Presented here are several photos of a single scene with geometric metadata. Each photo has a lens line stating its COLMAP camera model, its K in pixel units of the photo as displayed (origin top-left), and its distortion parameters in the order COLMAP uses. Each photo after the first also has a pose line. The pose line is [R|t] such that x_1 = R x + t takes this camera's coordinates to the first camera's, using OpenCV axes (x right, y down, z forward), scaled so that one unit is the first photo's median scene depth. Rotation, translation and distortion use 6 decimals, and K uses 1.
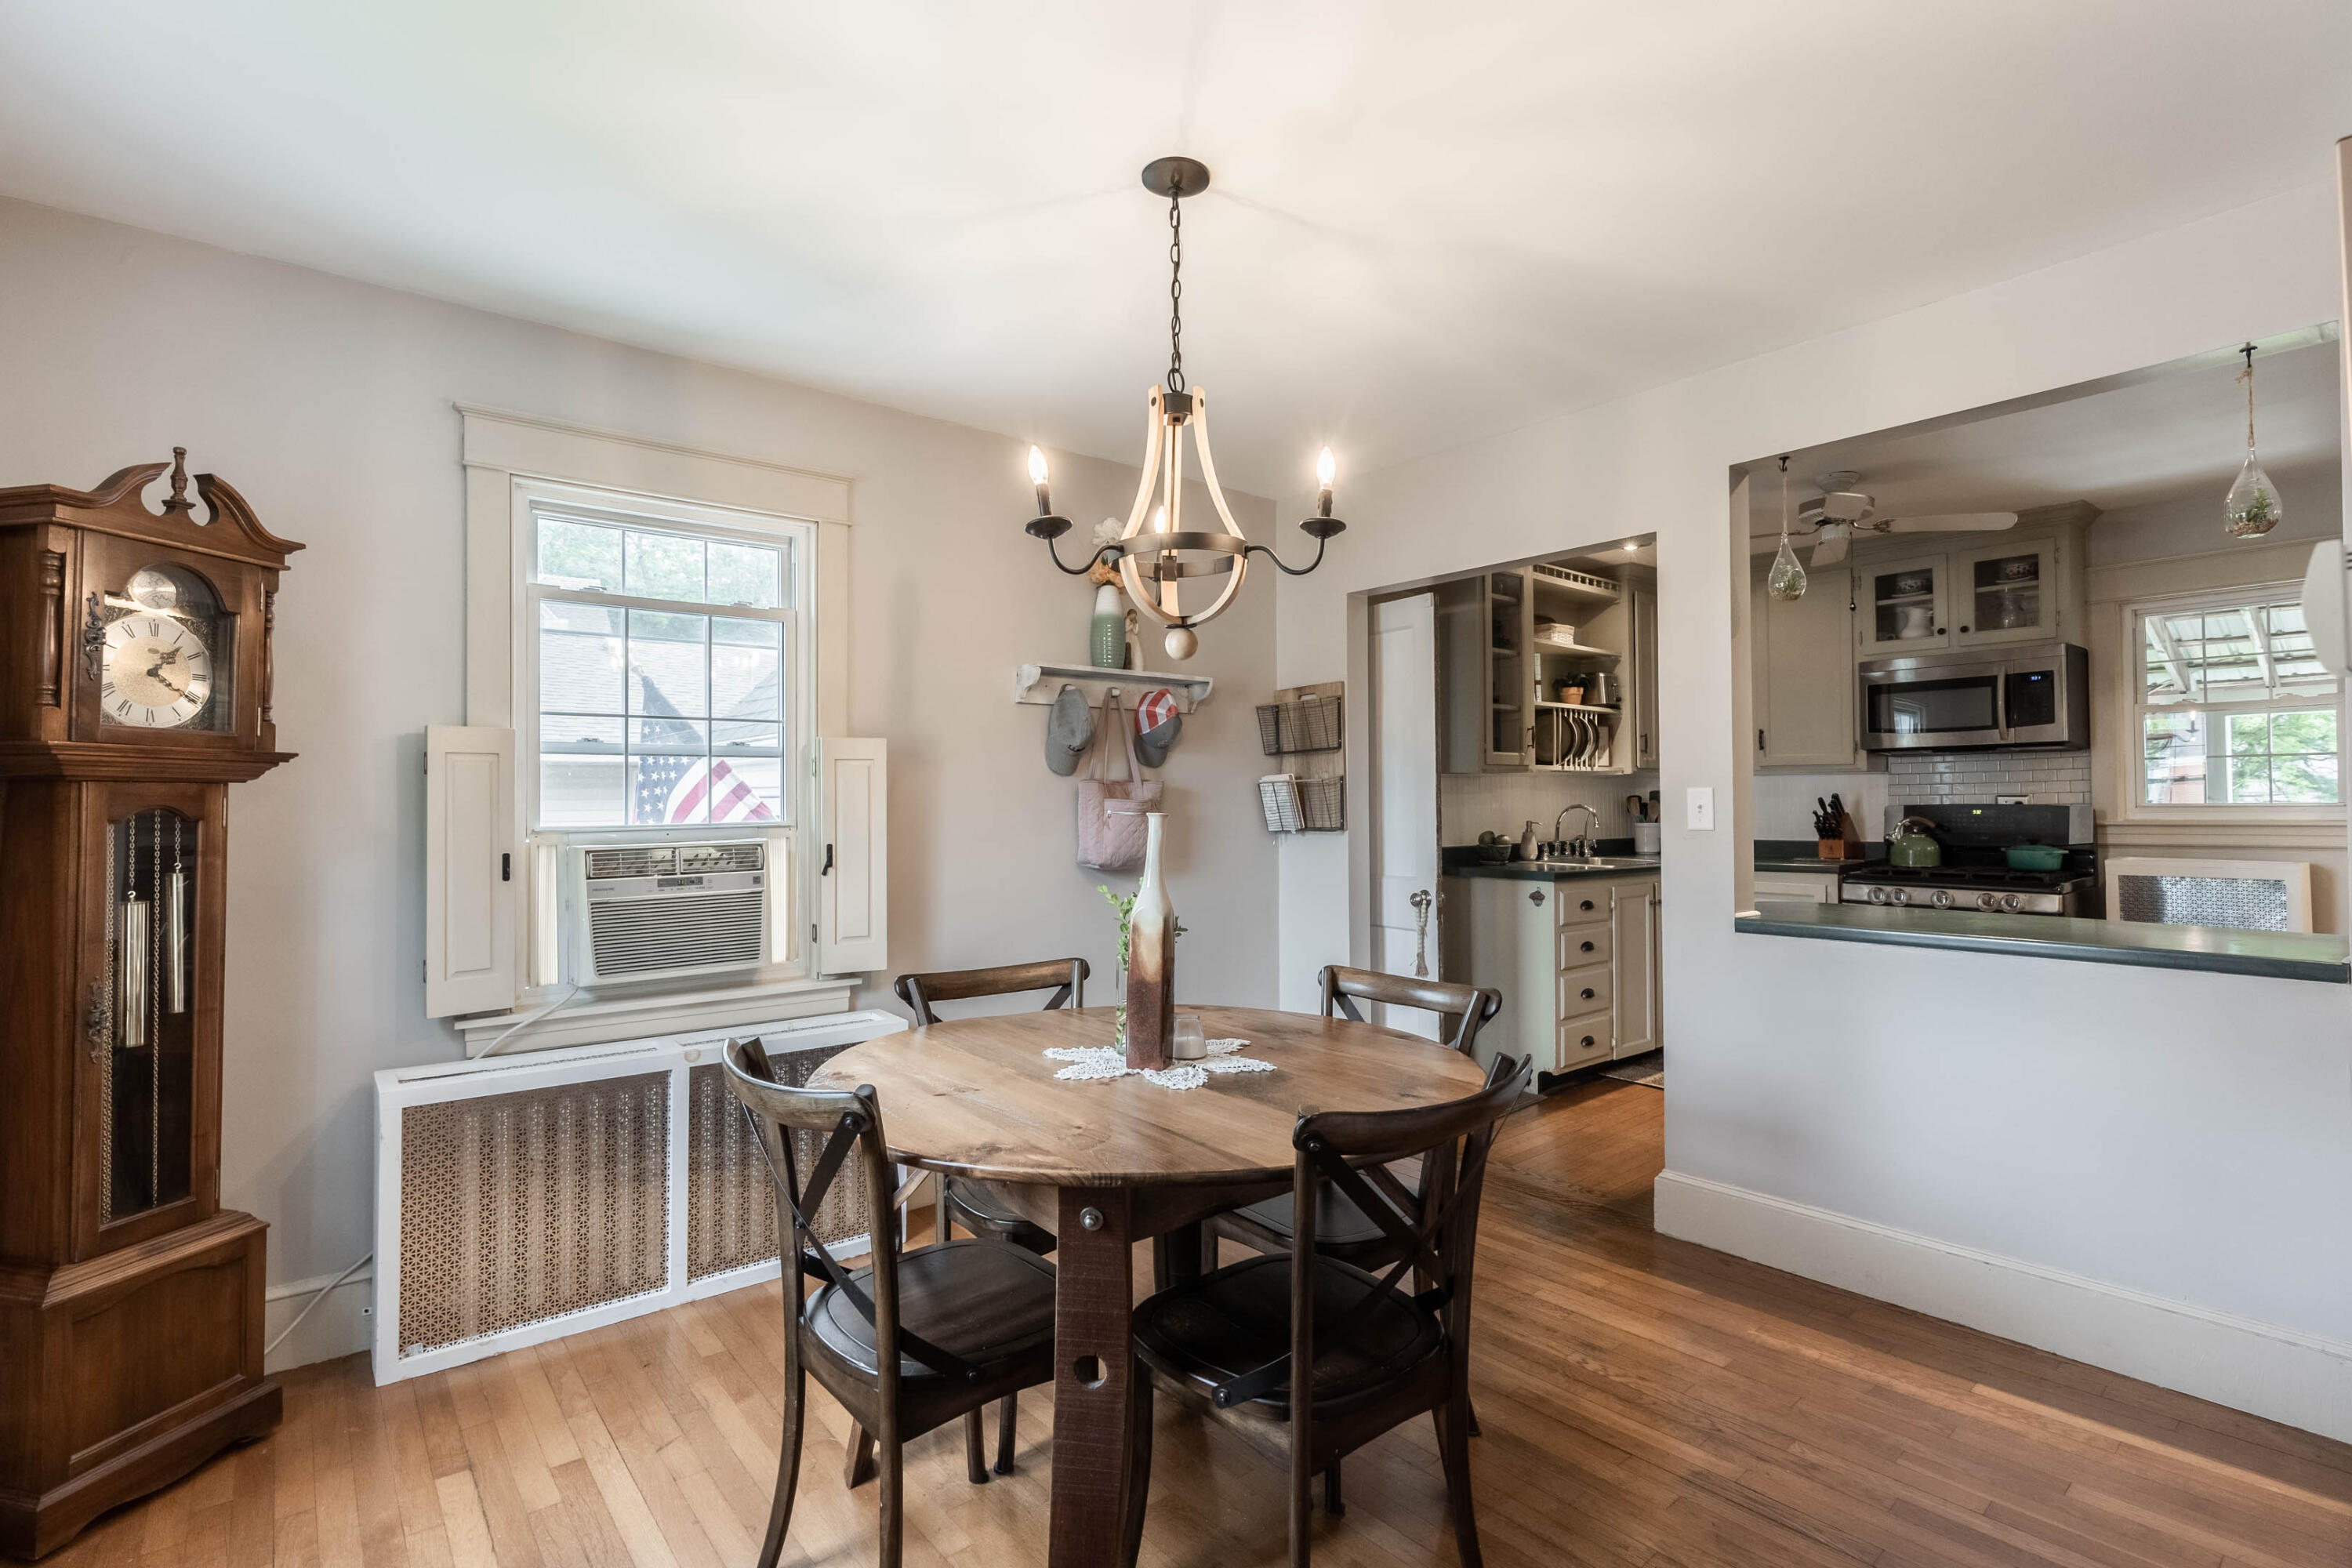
lens RADIAL K [[1080.0, 0, 1176.0], [0, 1080.0, 784.0], [0, 0, 1]] dist [-0.002239, -0.000095]
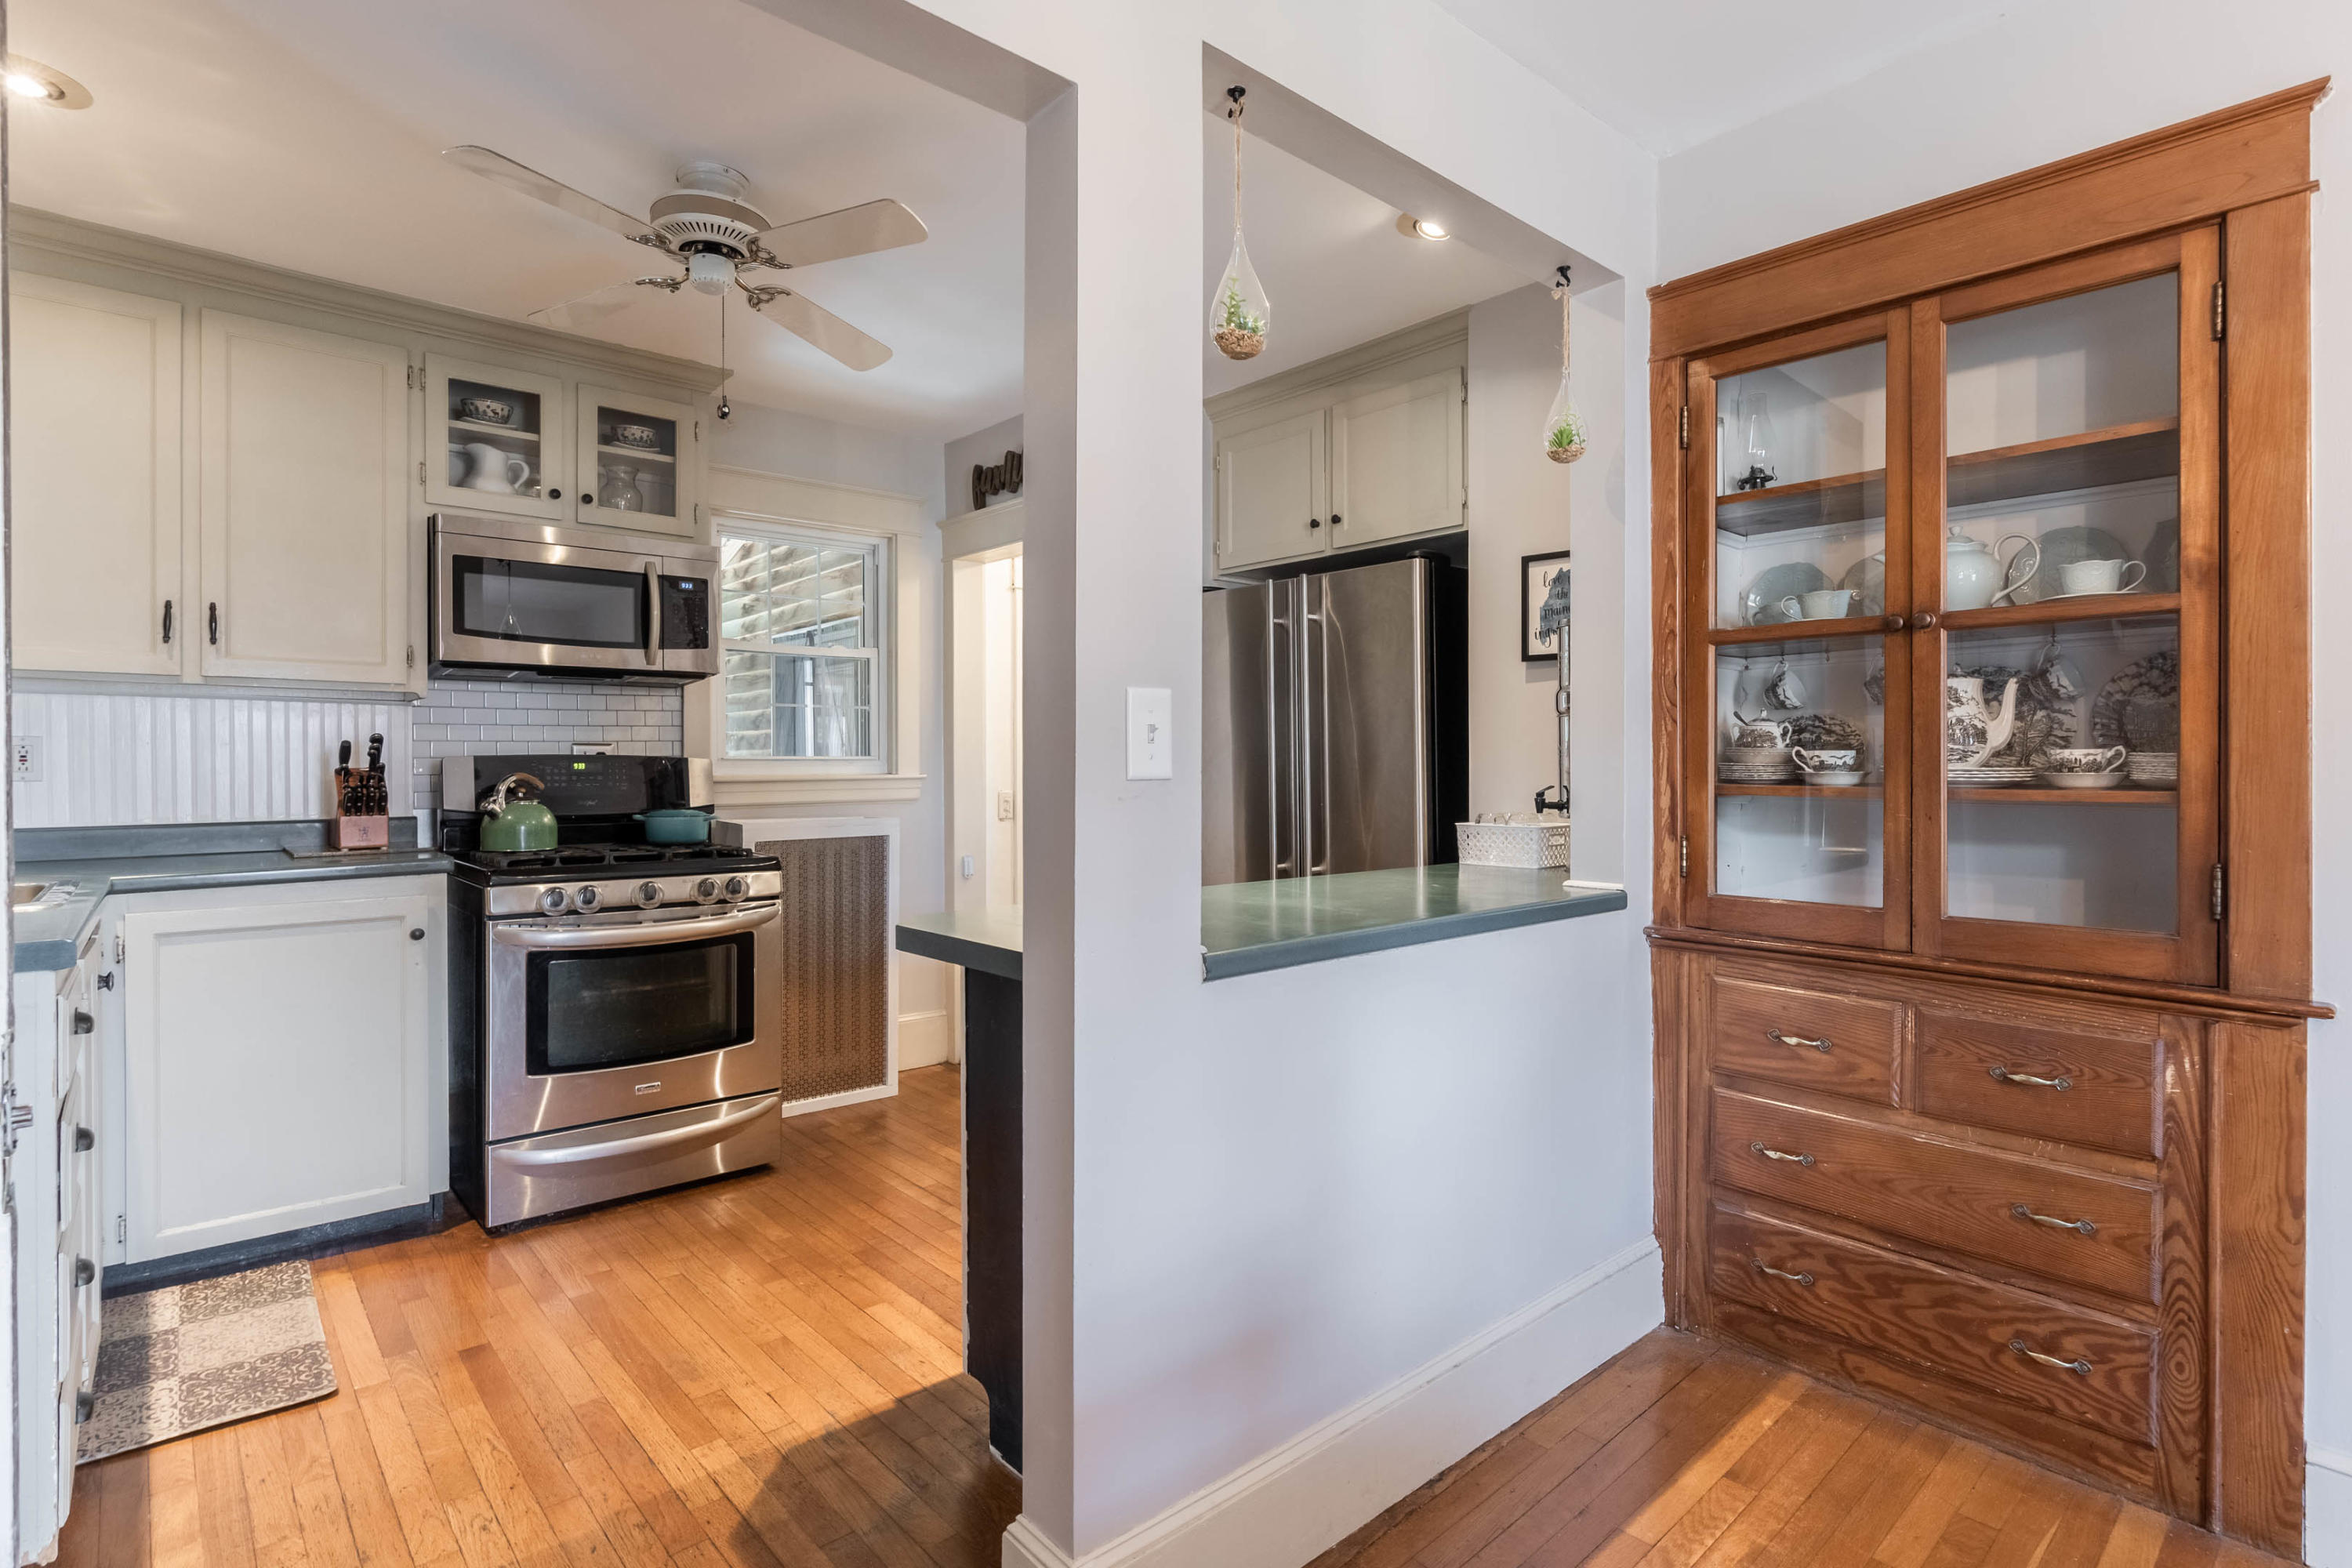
lens RADIAL K [[1142.0, 0, 1176.0], [0, 1142.0, 784.0], [0, 0, 1]] dist [-0.002154, -0.000209]
pose [[-0.025075, -0.008515, 0.999649, -0.005150], [-0.014857, 0.999856, 0.008144, 0.041850], [-0.999575, -0.014648, -0.025198, 1.031667]]
